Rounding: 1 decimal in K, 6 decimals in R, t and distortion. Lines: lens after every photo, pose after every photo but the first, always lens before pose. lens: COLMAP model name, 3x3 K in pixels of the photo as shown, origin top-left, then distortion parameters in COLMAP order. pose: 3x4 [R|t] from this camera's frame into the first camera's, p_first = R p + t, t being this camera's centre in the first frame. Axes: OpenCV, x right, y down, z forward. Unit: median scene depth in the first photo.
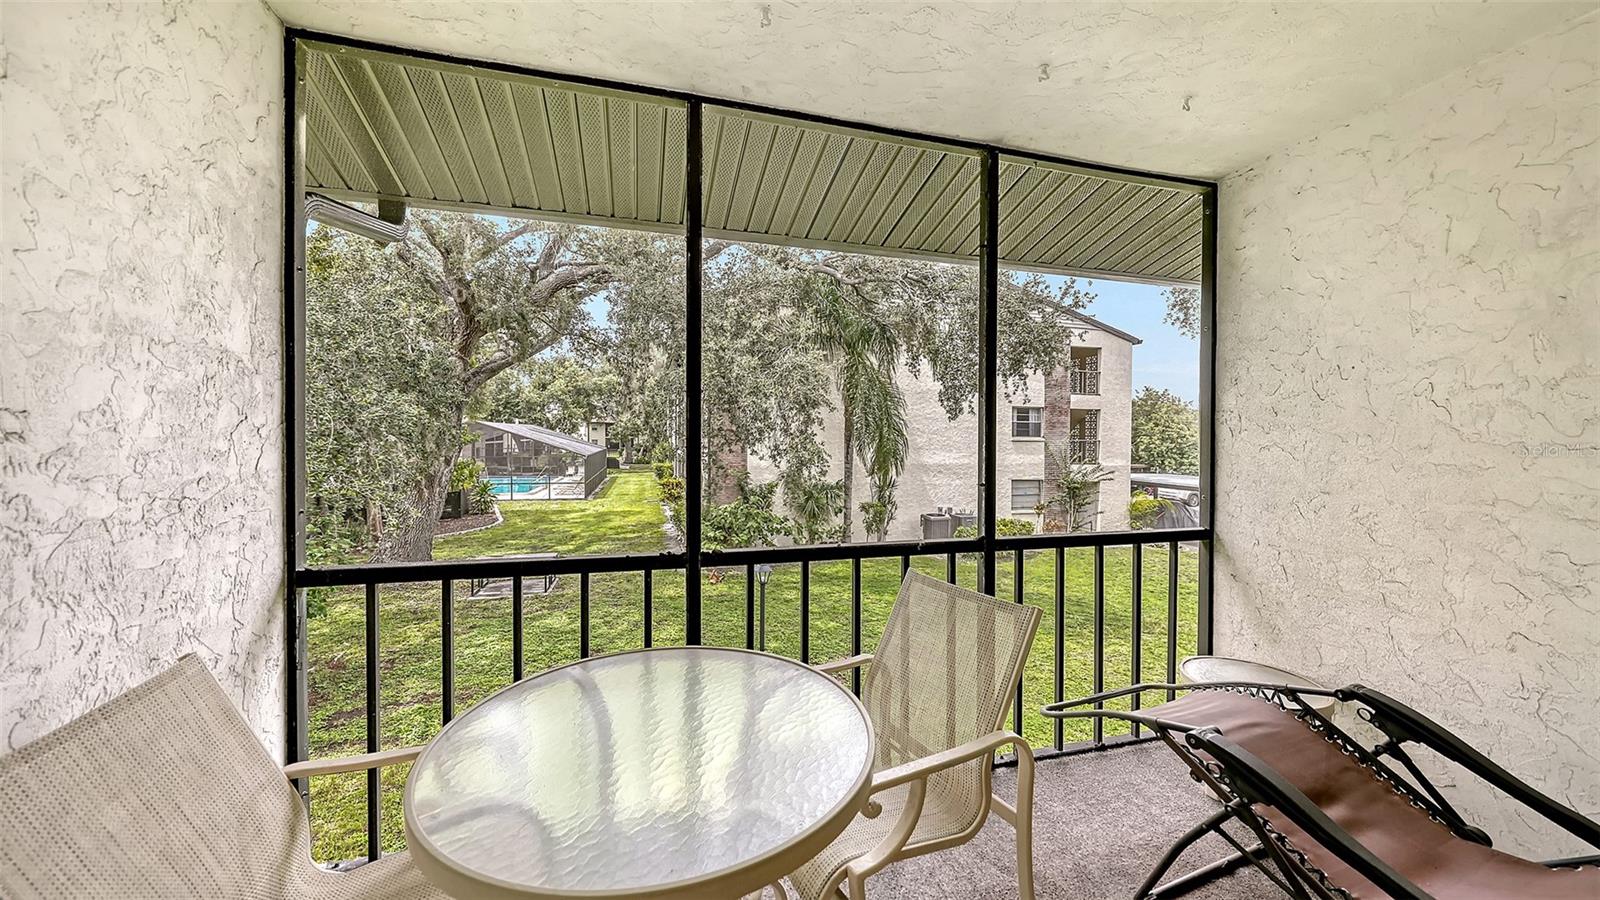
lens RADIAL K [[552.9, 0, 794.0], [0, 552.9, 441.1], [0, 0, 1]] dist [-0.006310, 0.000446]
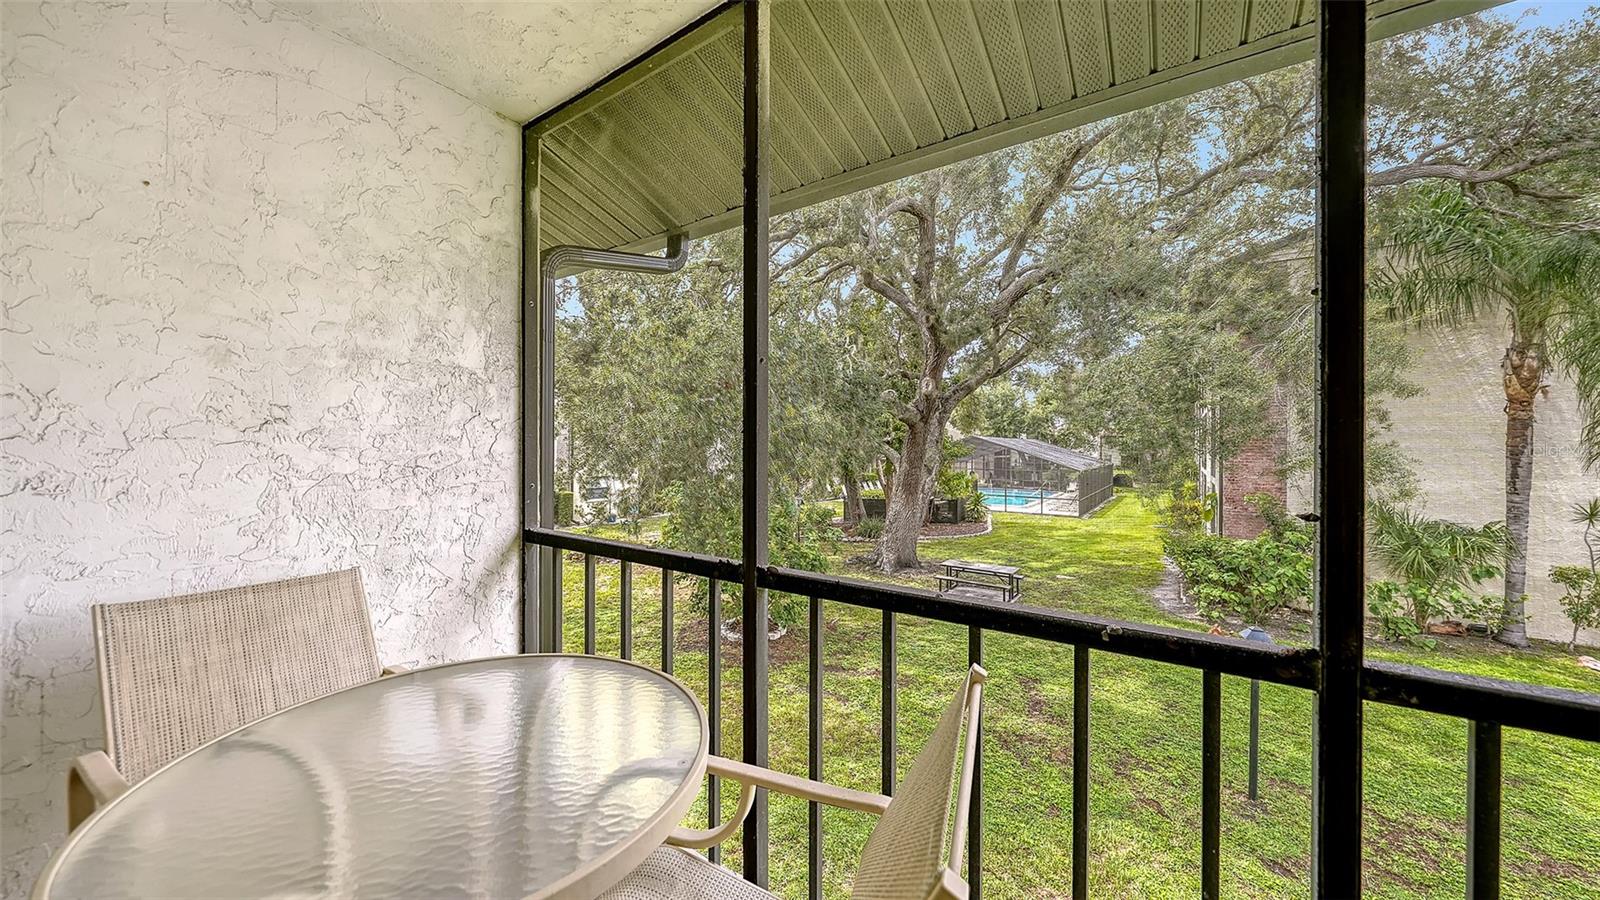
lens RADIAL K [[552.9, 0, 798.6], [0, 552.9, 454.0], [0, 0, 1]] dist [-0.006310, 0.000446]
pose [[0.646302, 0.003692, -0.763073, 0.639970], [-0.007346, 0.999972, -0.001384, 0.058008], [0.763046, 0.006500, 0.646311, 0.747242]]
